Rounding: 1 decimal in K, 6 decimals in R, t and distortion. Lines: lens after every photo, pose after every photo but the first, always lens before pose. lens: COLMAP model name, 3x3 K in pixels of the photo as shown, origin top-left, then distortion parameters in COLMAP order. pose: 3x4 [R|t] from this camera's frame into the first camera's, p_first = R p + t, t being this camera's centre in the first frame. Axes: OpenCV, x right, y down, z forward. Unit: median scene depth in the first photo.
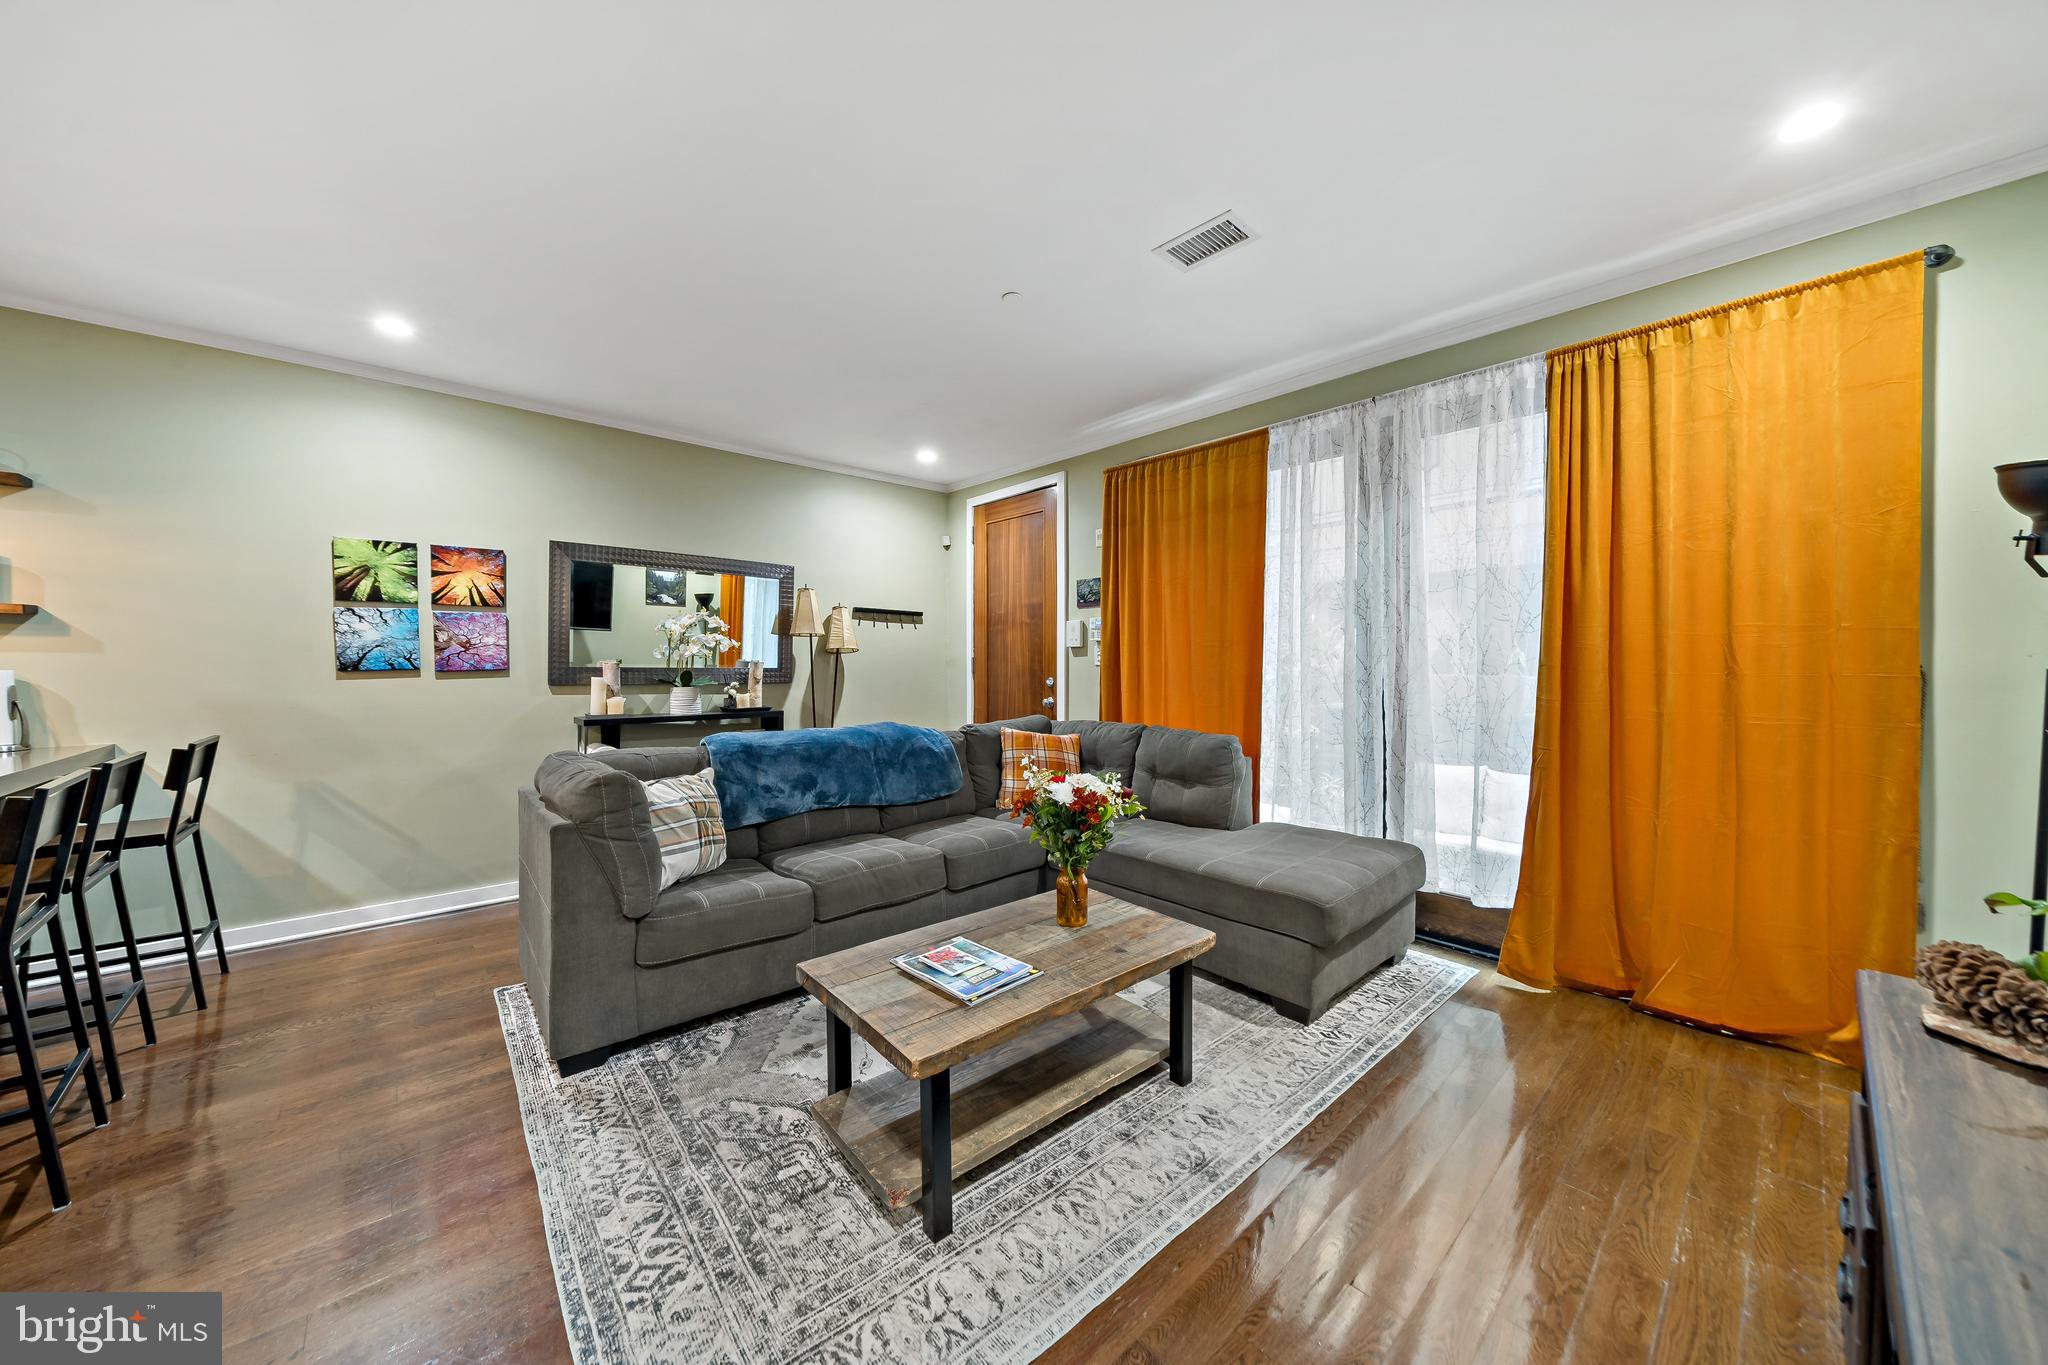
lens RADIAL K [[705.5, 0, 1009.1], [0, 705.5, 666.4], [0, 0, 1]] dist [-0.002269, -0.000421]
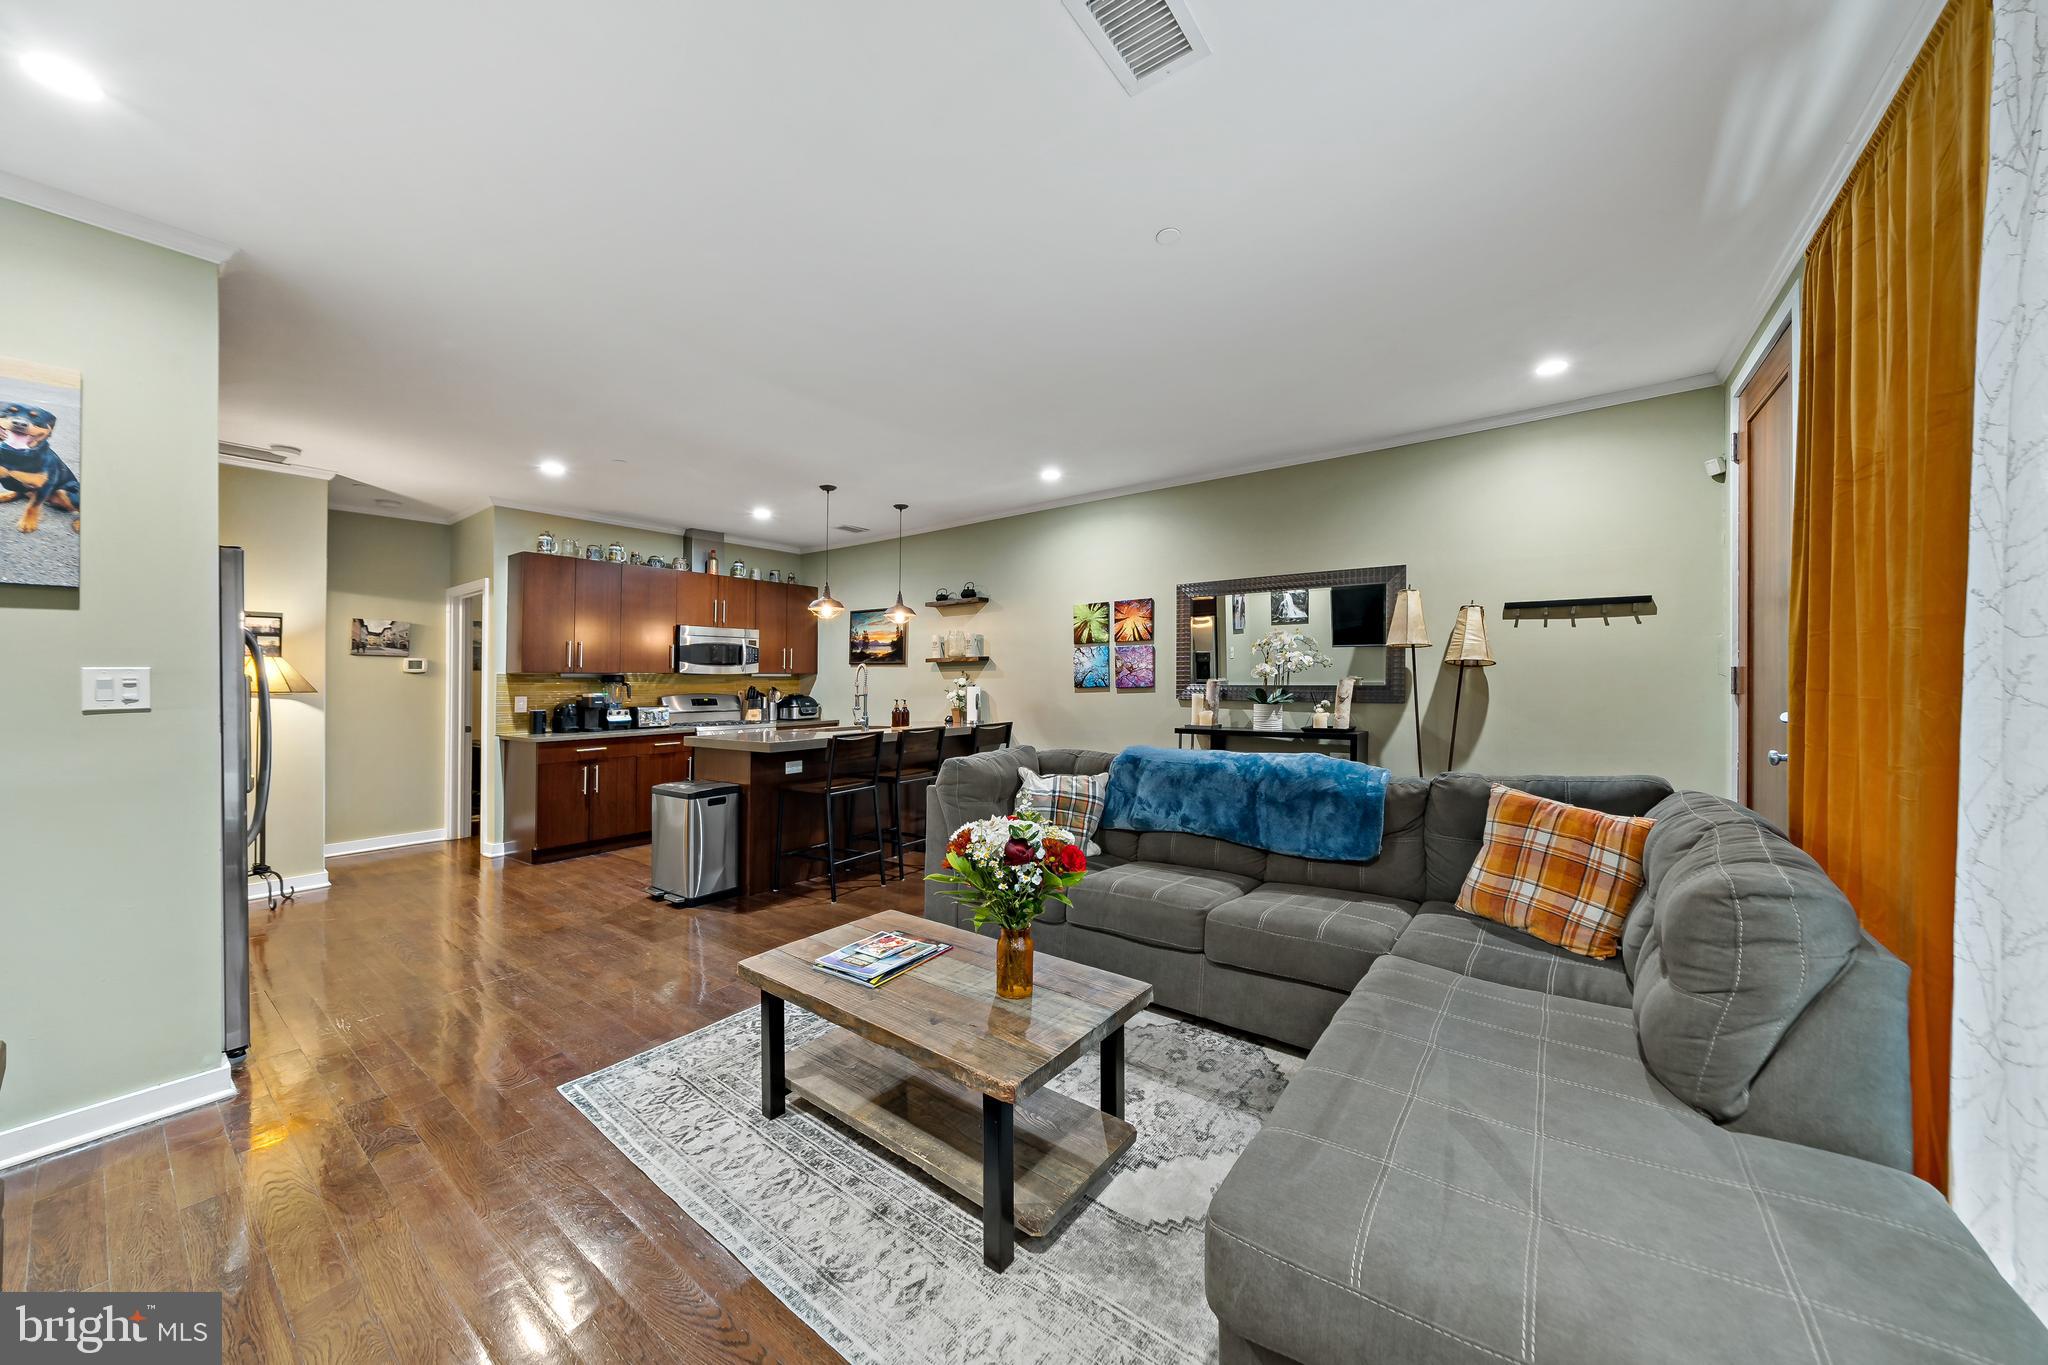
lens RADIAL K [[705.5, 0, 1023.5], [0, 705.5, 661.5], [0, 0, 1]] dist [-0.002269, -0.000421]
pose [[0.205812, -0.029615, -0.978143, 0.592153], [0.004954, 0.999561, -0.029221, -0.006236], [0.978579, 0.001168, 0.205868, 0.529033]]
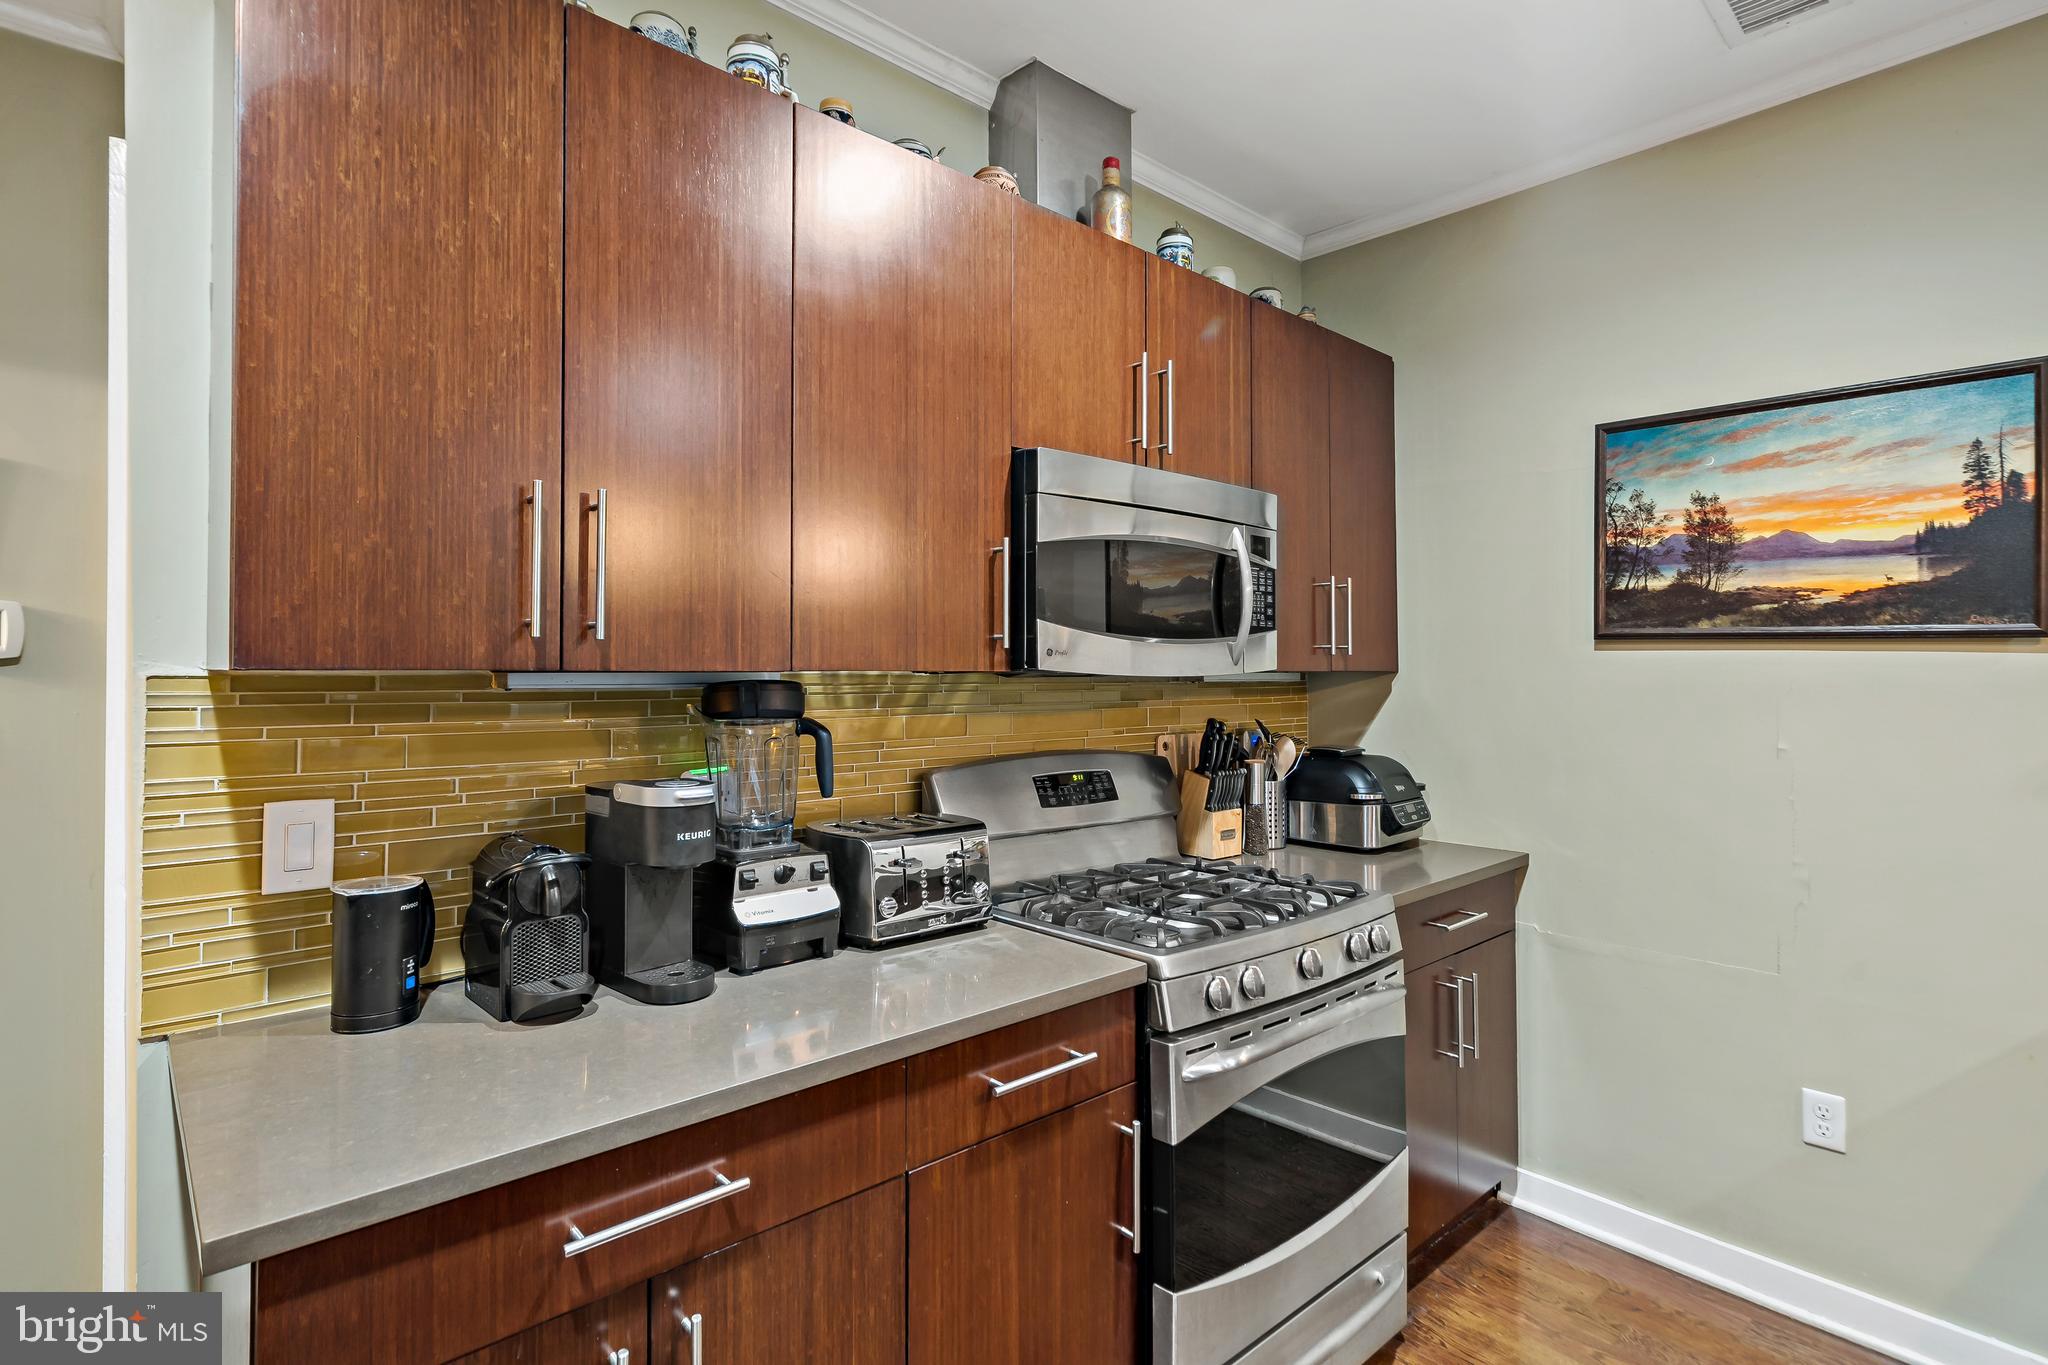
lens RADIAL K [[994.4, 0, 1014.8], [0, 994.4, 691.3], [0, 0, 1]] dist [0.002035, 0.001468]
pose [[0.006237, 0.020232, -0.999776, -0.771880], [-0.006445, 0.999775, 0.020192, -0.033065], [0.999960, 0.006318, 0.006366, 0.042638]]
